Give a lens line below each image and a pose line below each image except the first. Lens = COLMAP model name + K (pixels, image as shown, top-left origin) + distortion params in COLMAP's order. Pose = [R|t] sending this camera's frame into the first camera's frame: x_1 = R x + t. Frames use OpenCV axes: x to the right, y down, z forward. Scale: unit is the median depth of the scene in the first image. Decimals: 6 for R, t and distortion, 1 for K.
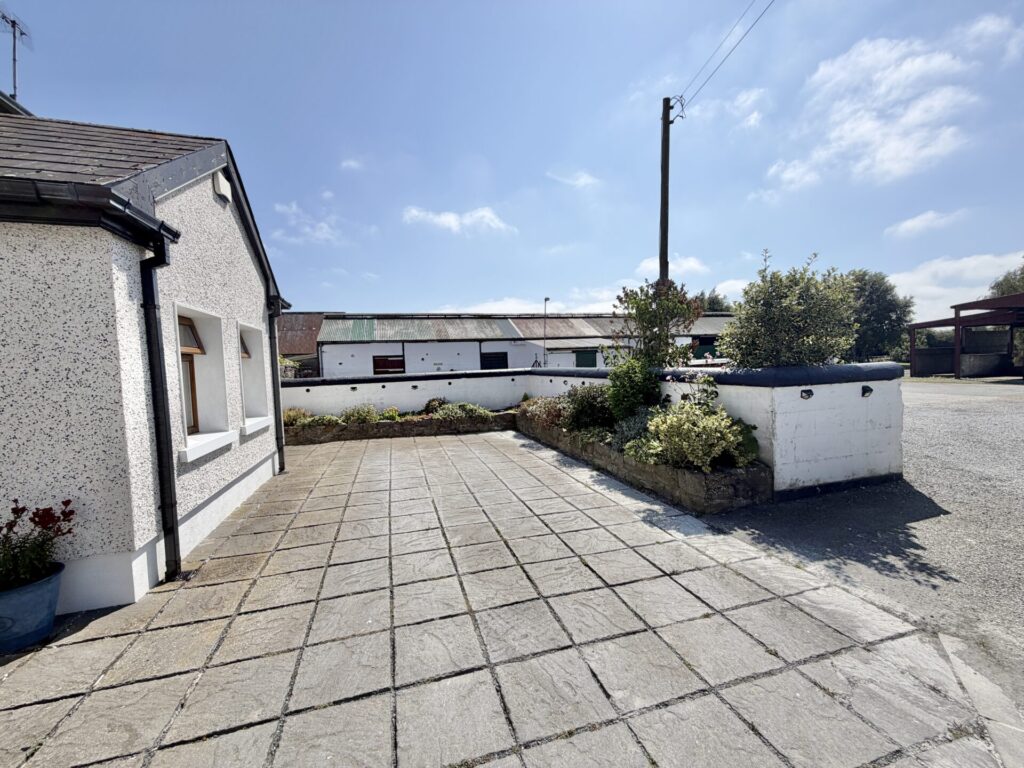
lens RADIAL K [[407.1, 0, 511.0], [0, 407.1, 390.2], [0, 0, 1]] dist [0.000786, 0.000461]
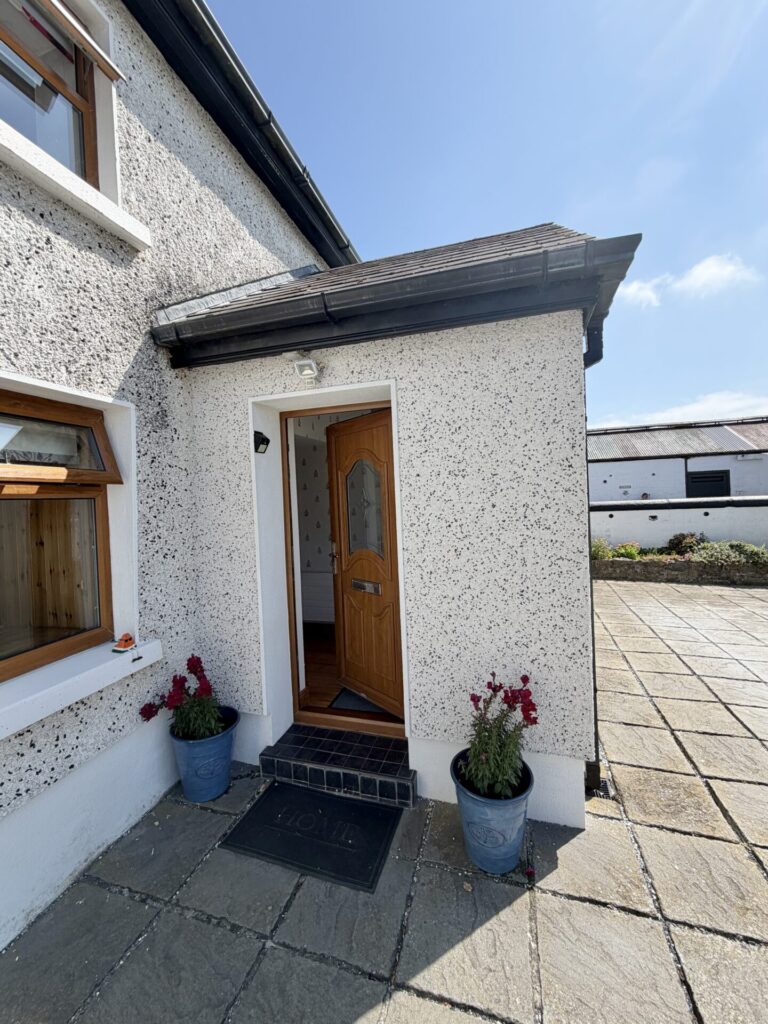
lens RADIAL K [[407.1, 0, 384.0], [0, 407.1, 512.0], [0, 0, 1]] dist [0.000786, 0.000461]
pose [[0.833219, 0.025039, -0.552376, -0.871186], [-0.025892, 0.999645, 0.006256, -0.036012], [0.552336, 0.009090, 0.833572, 0.206299]]
